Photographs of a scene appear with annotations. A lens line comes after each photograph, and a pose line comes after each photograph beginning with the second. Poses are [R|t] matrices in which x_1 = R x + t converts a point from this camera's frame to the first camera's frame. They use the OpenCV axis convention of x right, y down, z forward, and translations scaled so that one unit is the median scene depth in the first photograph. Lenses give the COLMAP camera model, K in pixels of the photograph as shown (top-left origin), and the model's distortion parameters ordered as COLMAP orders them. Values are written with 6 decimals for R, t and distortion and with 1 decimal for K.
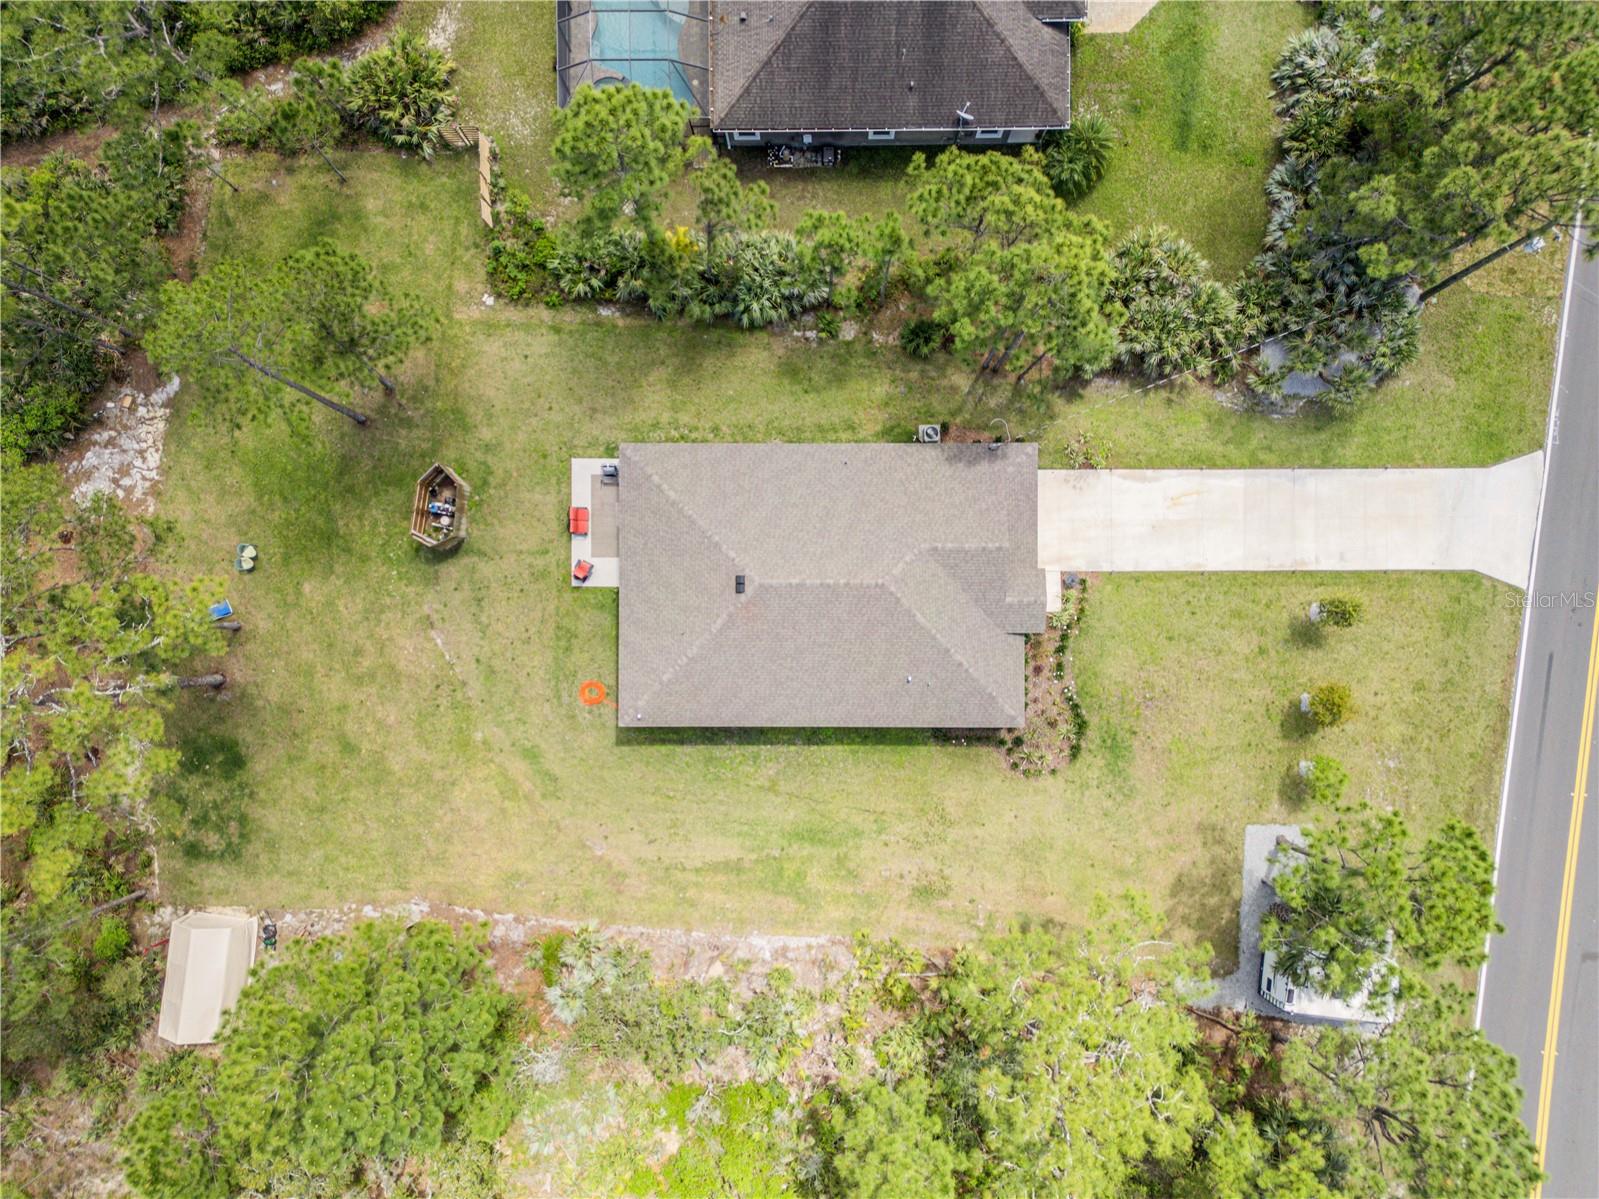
lens RADIAL K [[1122.9, 0, 799.6], [0, 1122.9, 585.3], [0, 0, 1]] dist [0.076309, -0.080178]
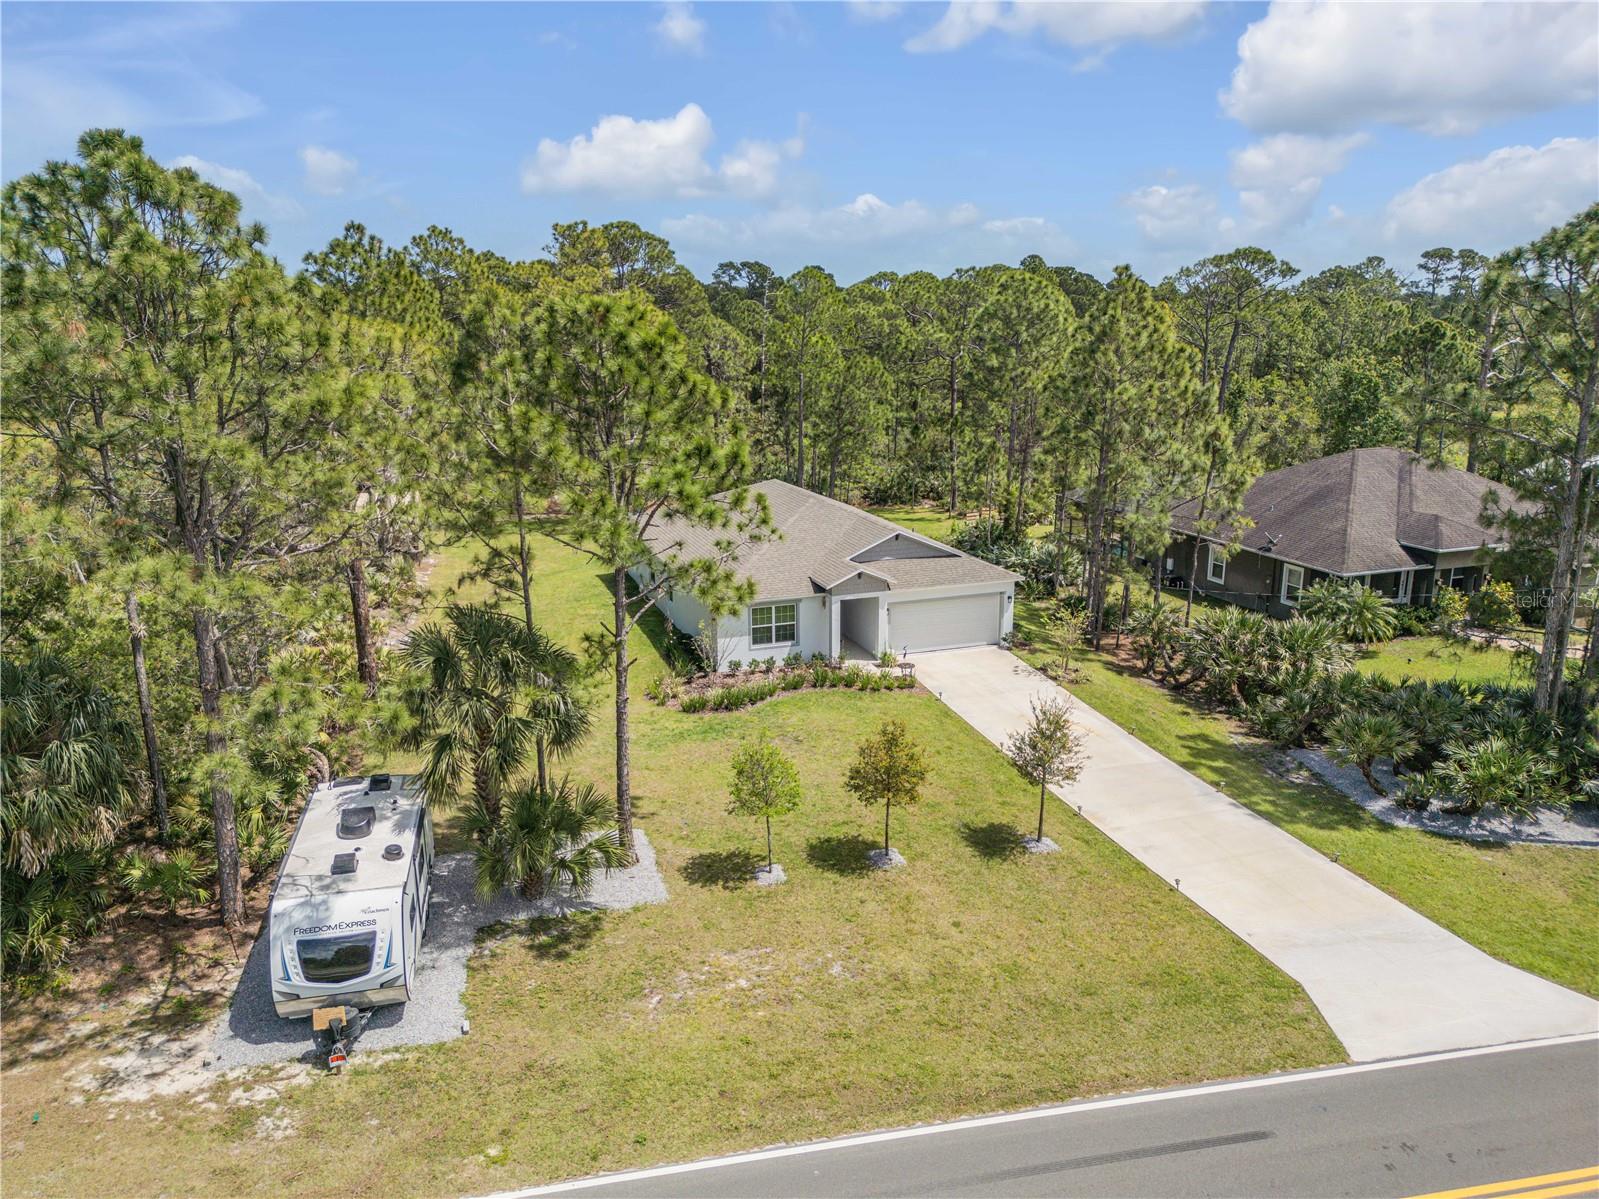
lens RADIAL K [[1122.9, 0, 799.6], [0, 1122.9, 585.3], [0, 0, 1]] dist [0.076309, -0.080178]
pose [[0.327717, 0.226171, -0.917305, 0.904758], [-0.944747, 0.086094, -0.316293, 0.303837], [0.007439, 0.970276, 0.241888, 0.735696]]
